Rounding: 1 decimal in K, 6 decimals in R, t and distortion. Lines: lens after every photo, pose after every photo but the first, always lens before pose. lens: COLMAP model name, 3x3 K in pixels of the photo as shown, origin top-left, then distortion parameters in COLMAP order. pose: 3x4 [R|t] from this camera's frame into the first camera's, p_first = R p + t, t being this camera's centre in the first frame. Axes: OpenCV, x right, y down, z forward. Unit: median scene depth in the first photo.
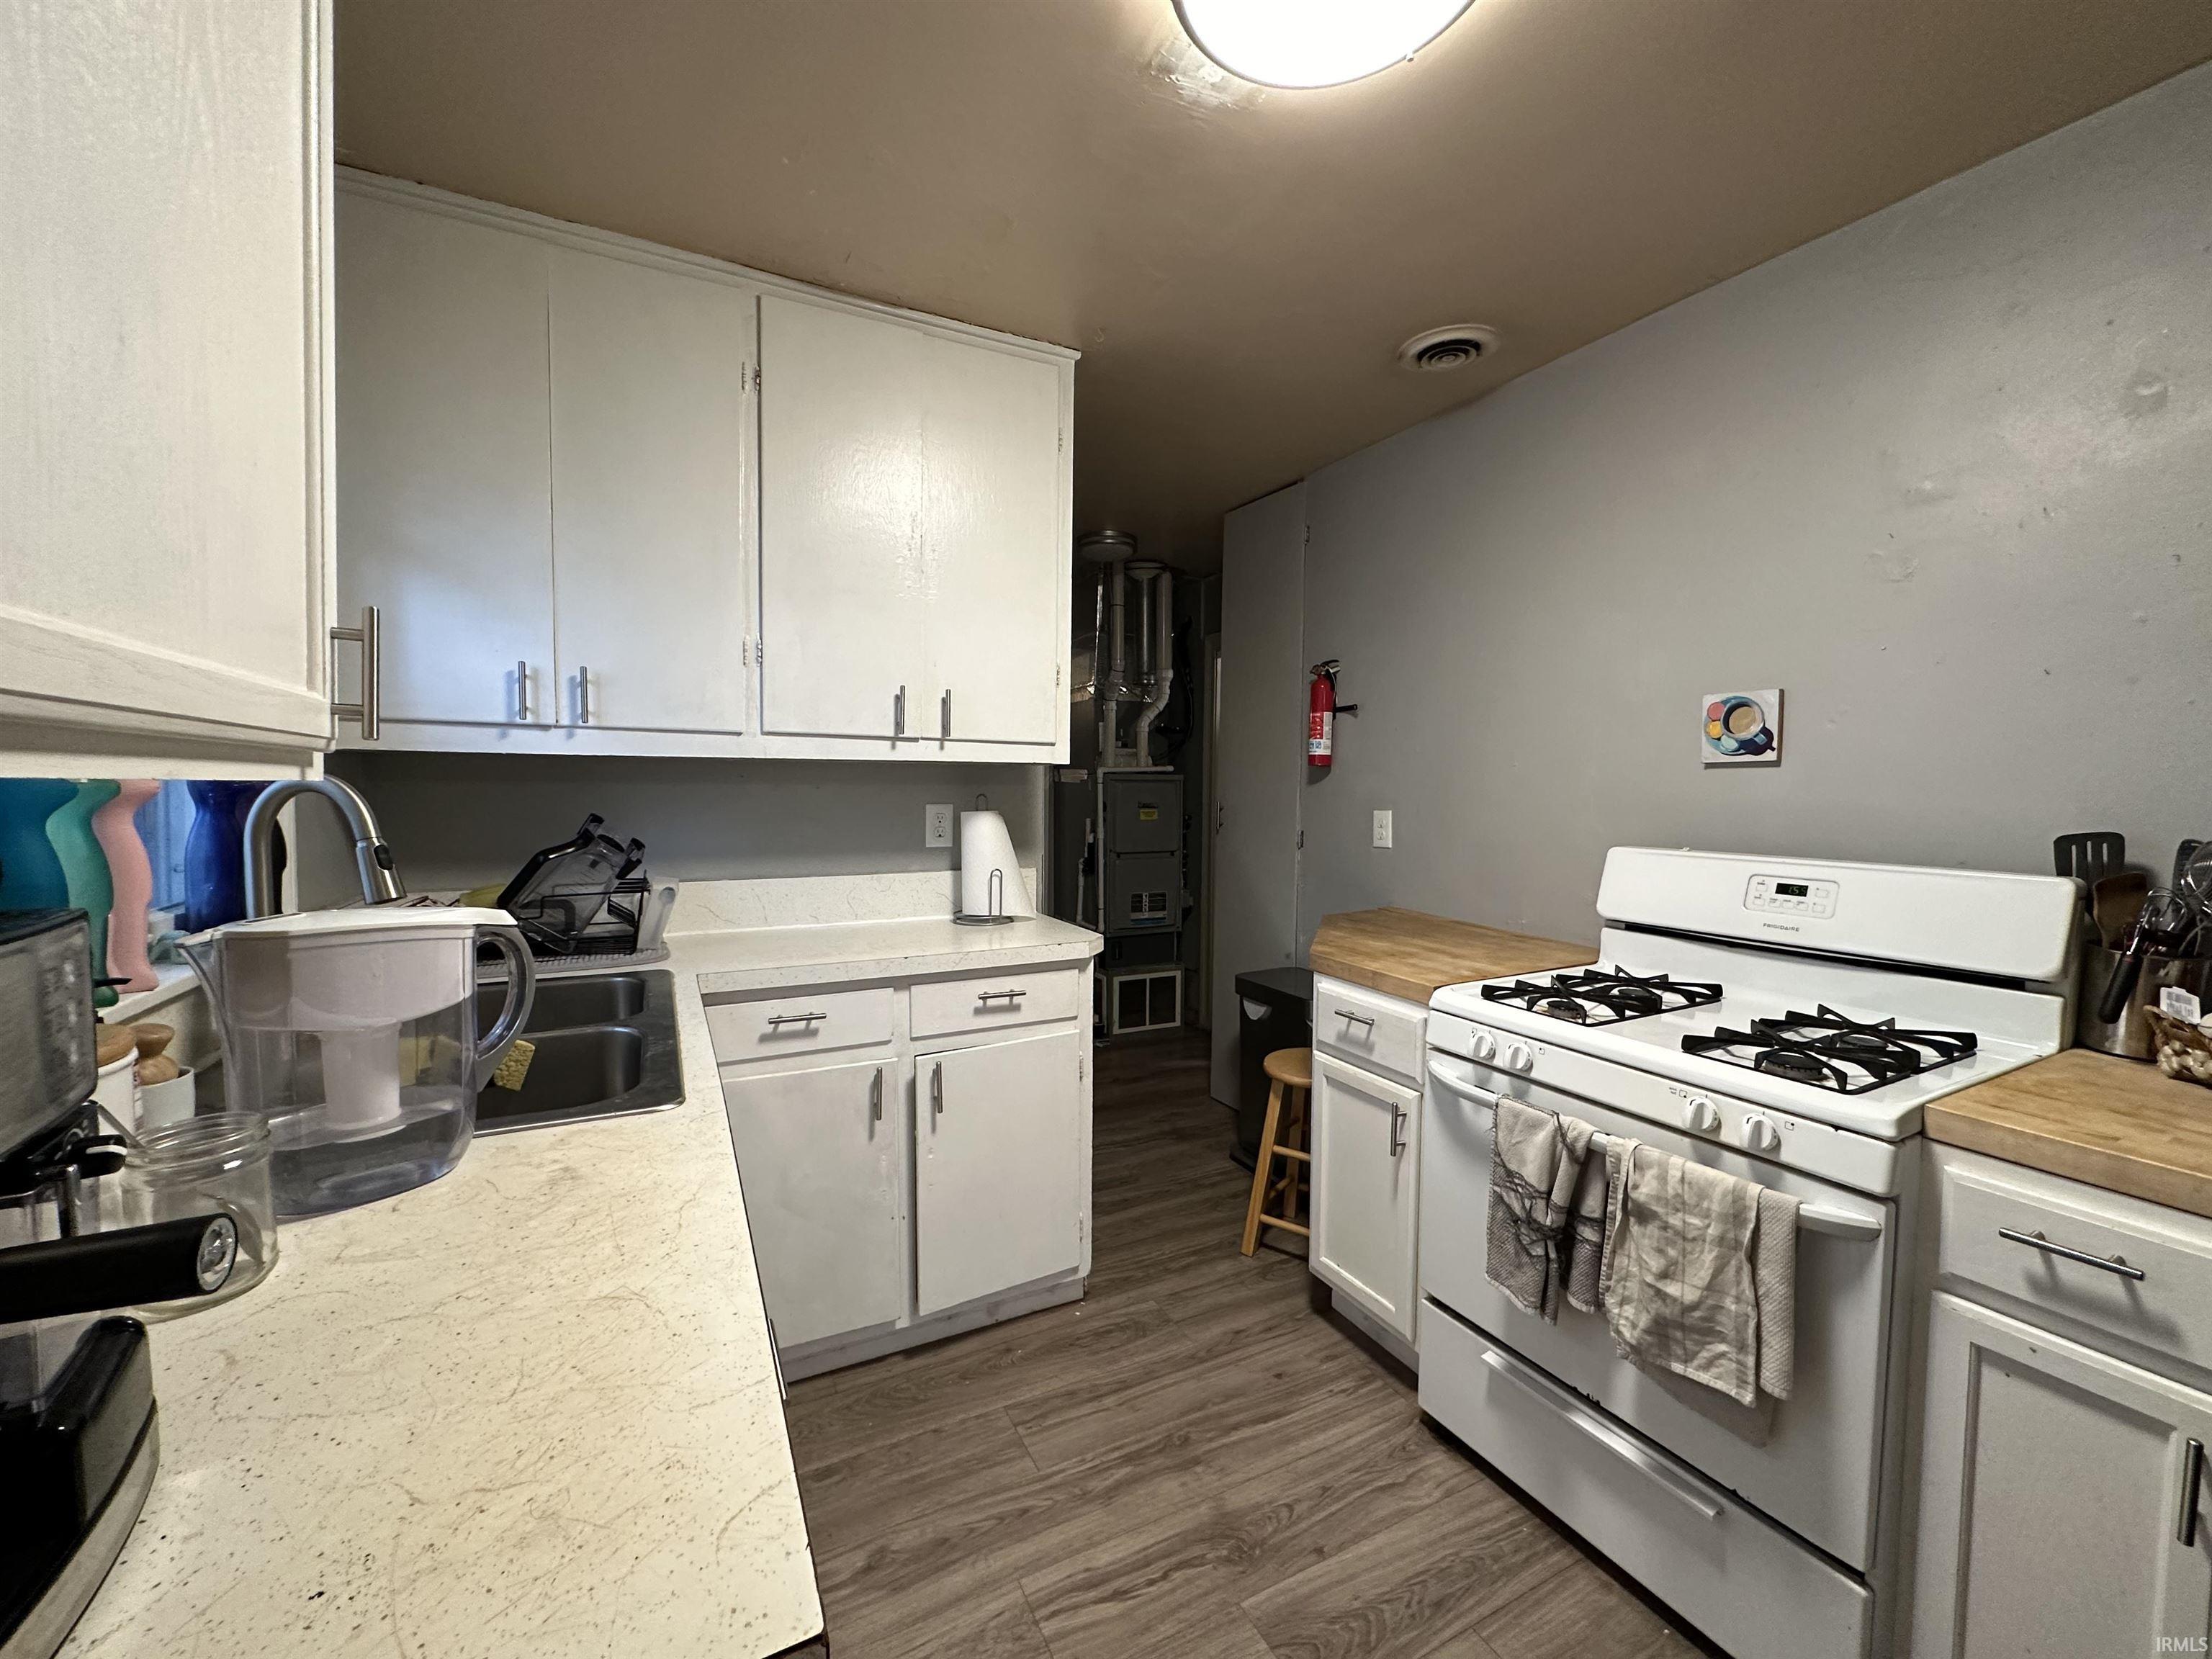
lens RADIAL K [[884.8, 0, 1106.0], [0, 884.8, 829.5], [0, 0, 1]] dist [-0.001682, -0.000075]
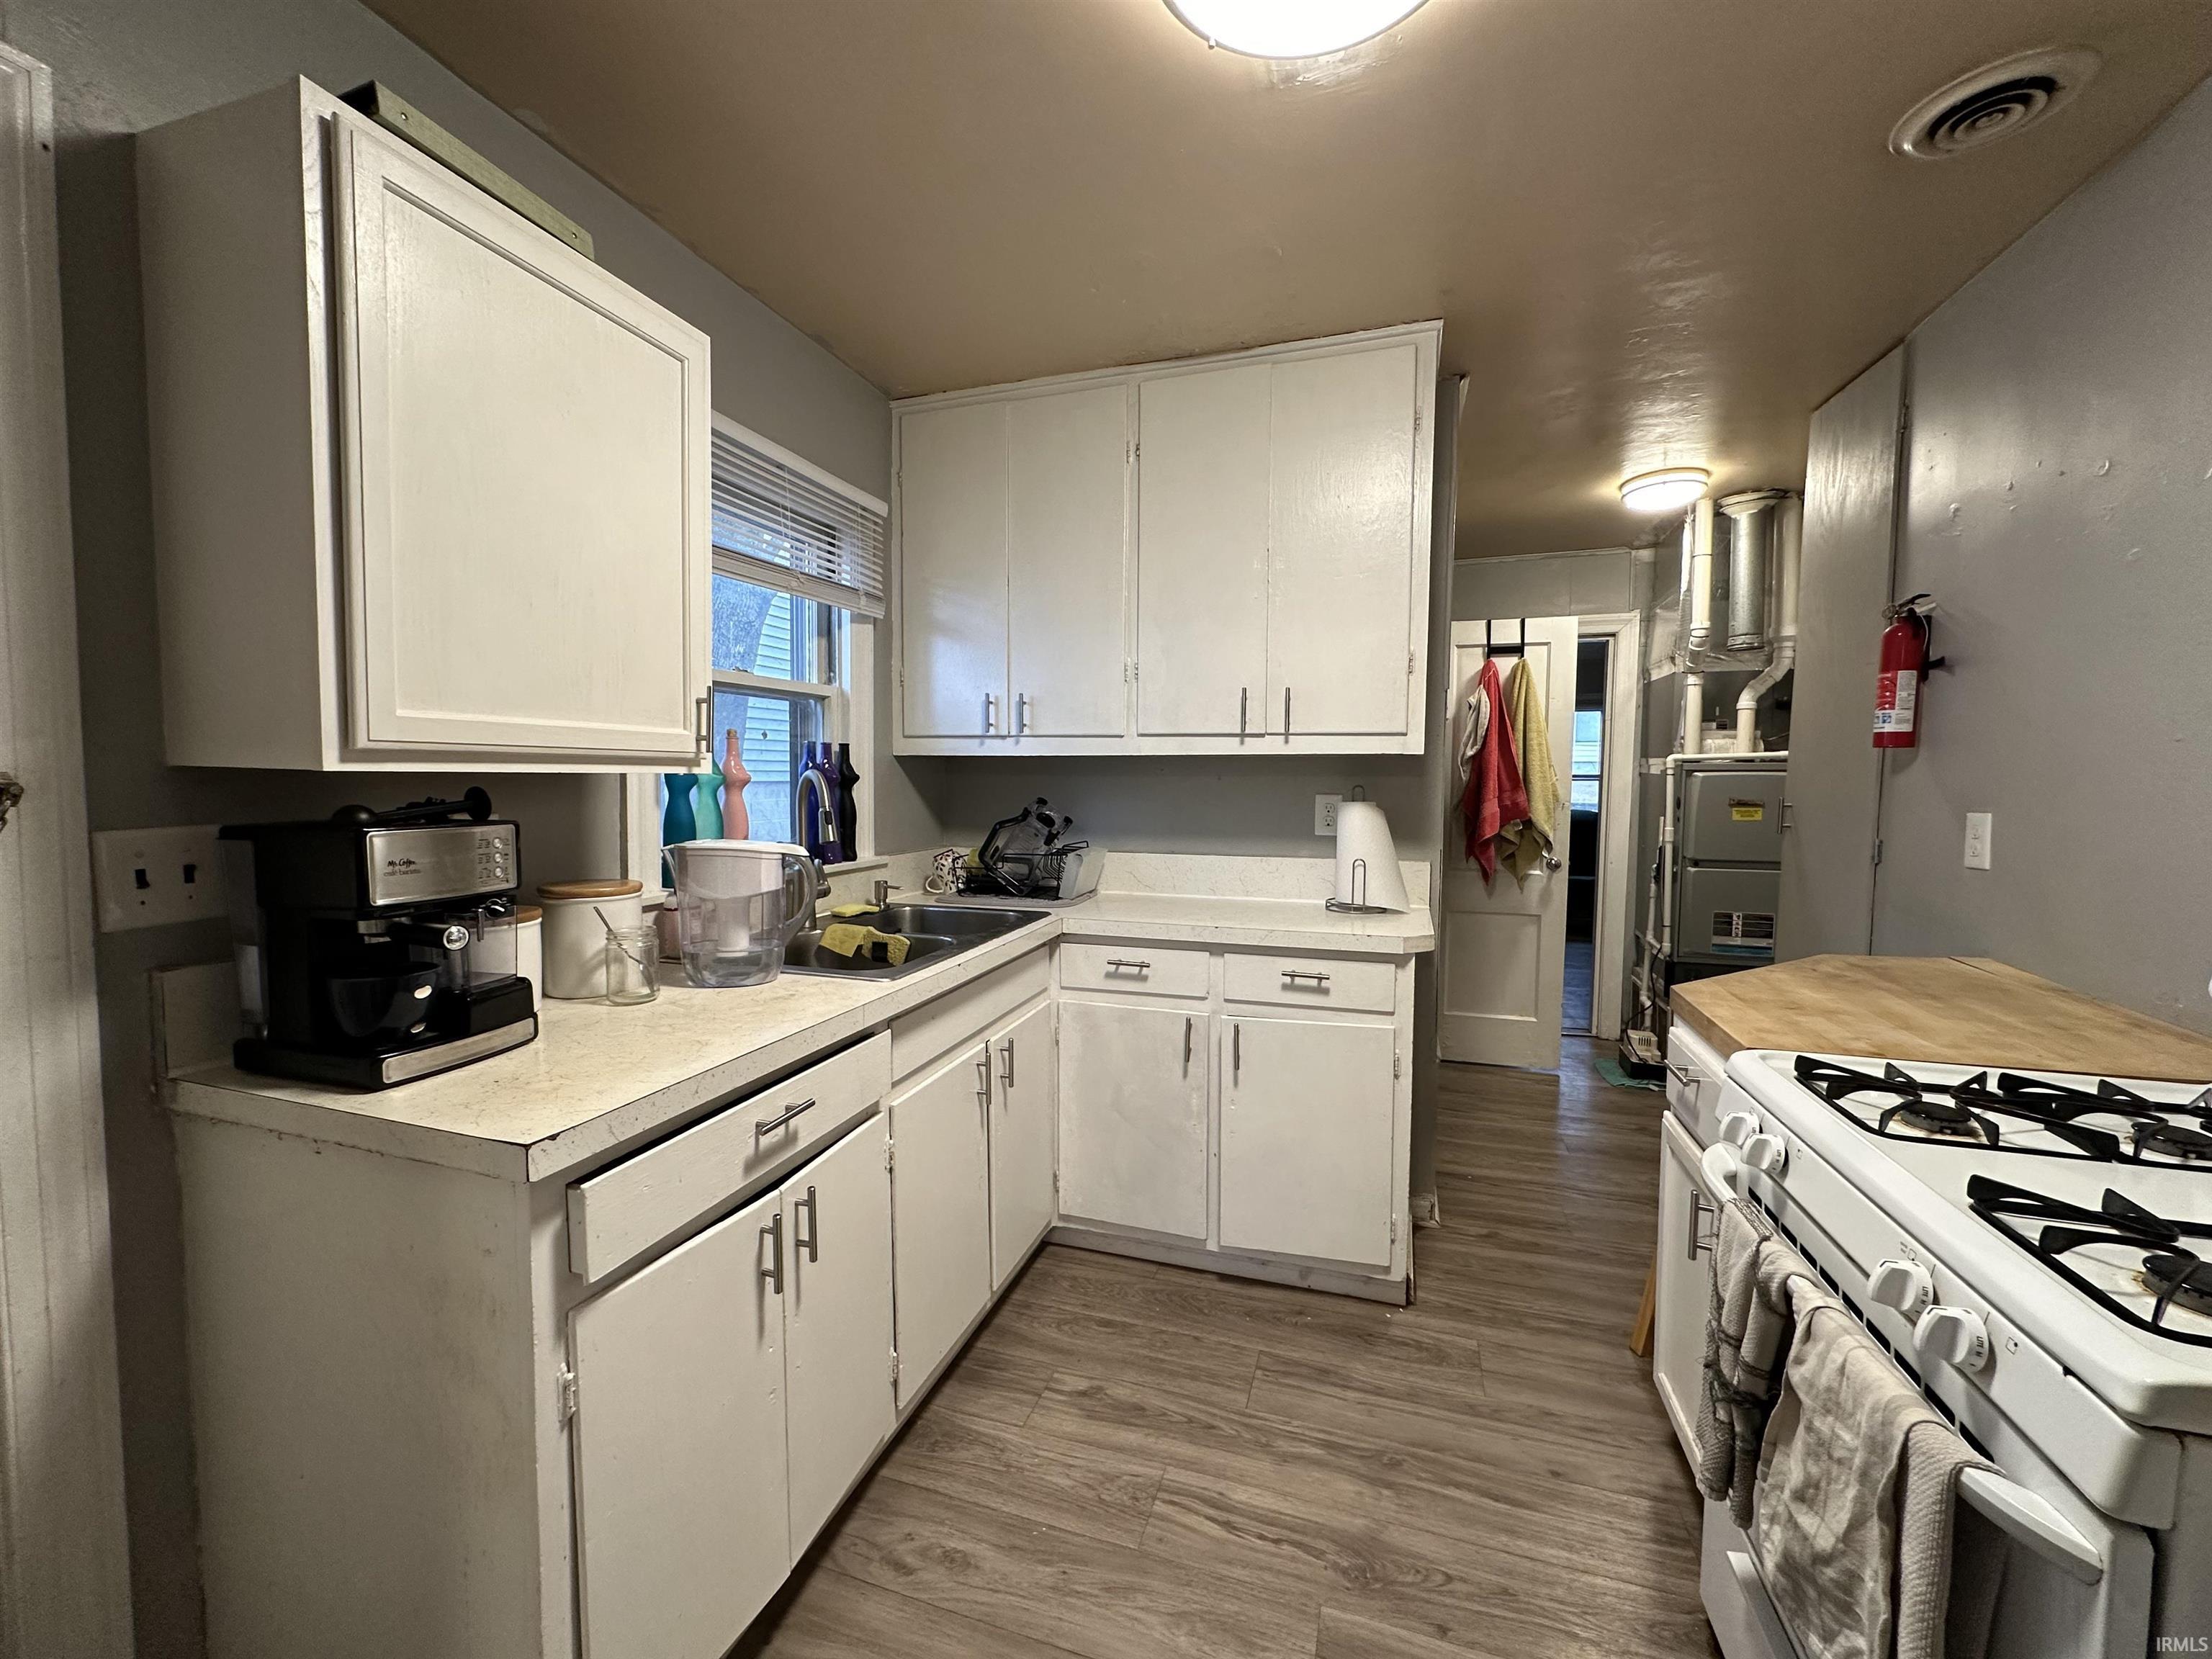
lens RADIAL K [[884.8, 0, 1106.0], [0, 884.8, 829.5], [0, 0, 1]] dist [-0.001682, -0.000075]
pose [[0.699984, 0.039442, -0.713069, 0.498651], [-0.034775, 0.999172, 0.021130, -0.000545], [0.713311, 0.010006, 0.700776, 0.099612]]
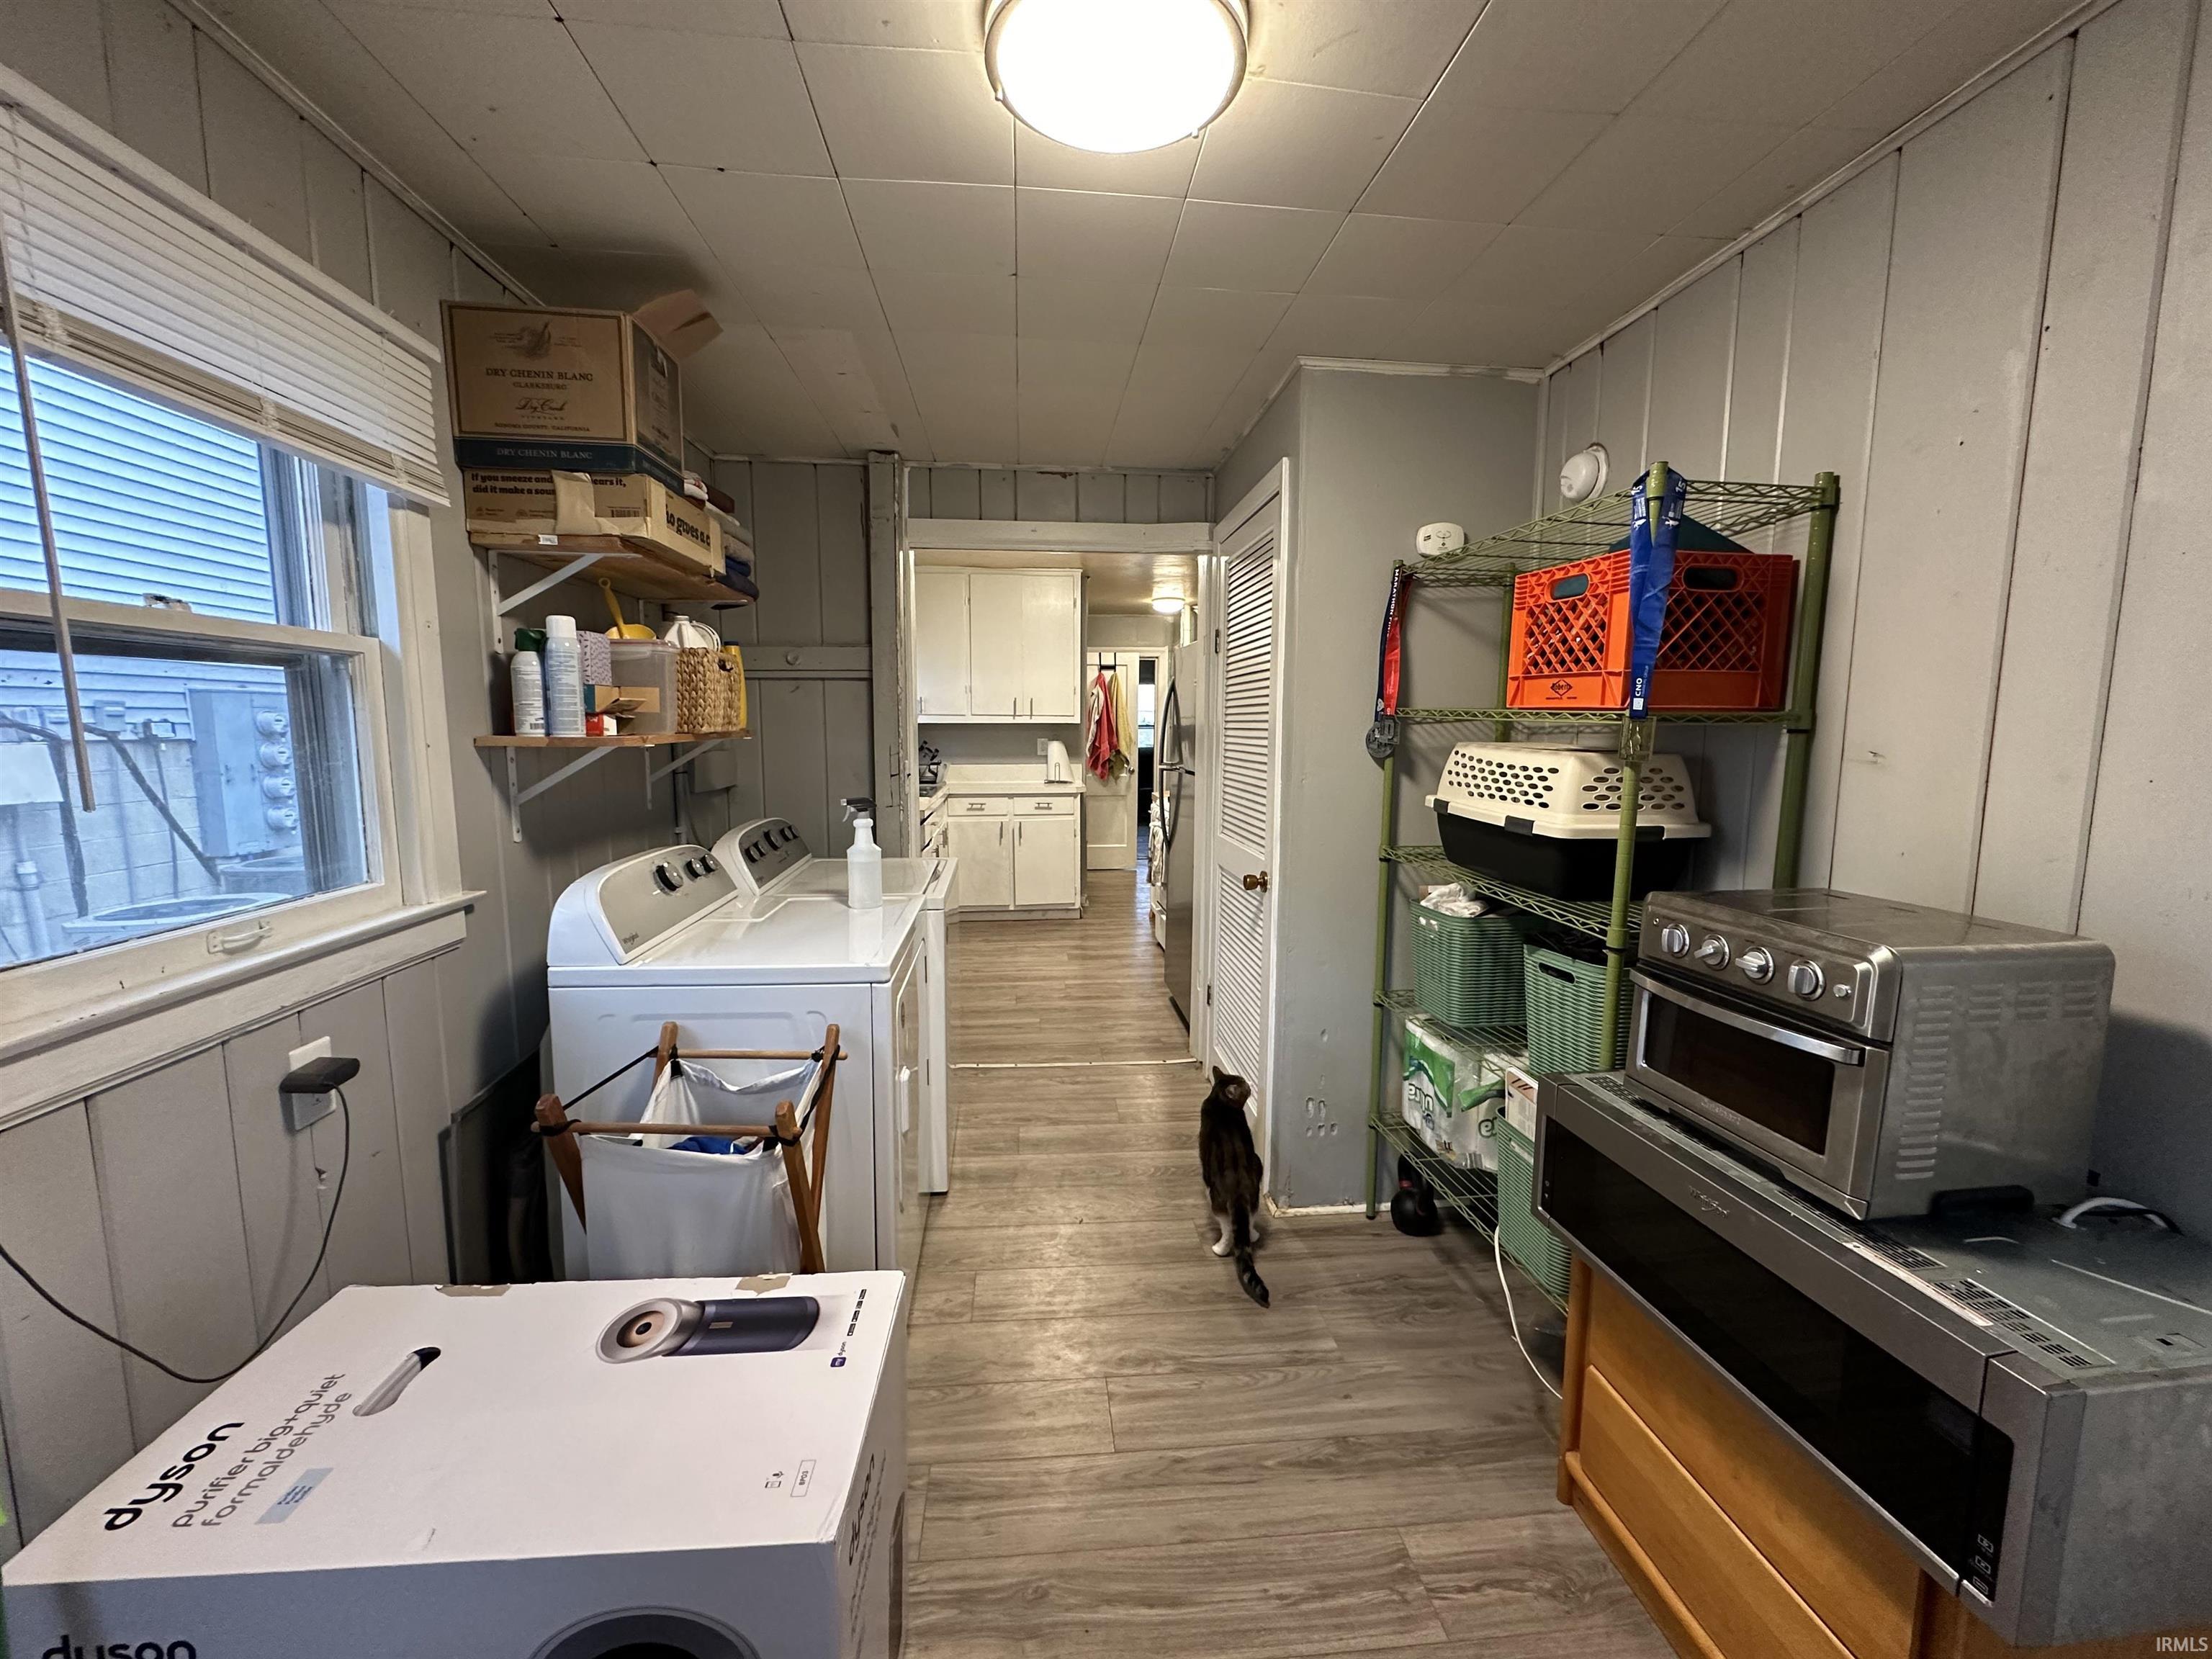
lens RADIAL K [[884.8, 0, 1106.0], [0, 884.8, 829.5], [0, 0, 1]] dist [-0.001682, -0.000075]
pose [[0.927057, 0.038551, -0.372934, 1.281666], [-0.013689, 0.997517, 0.069089, 0.074576], [0.374671, -0.058944, 0.925282, -1.801918]]
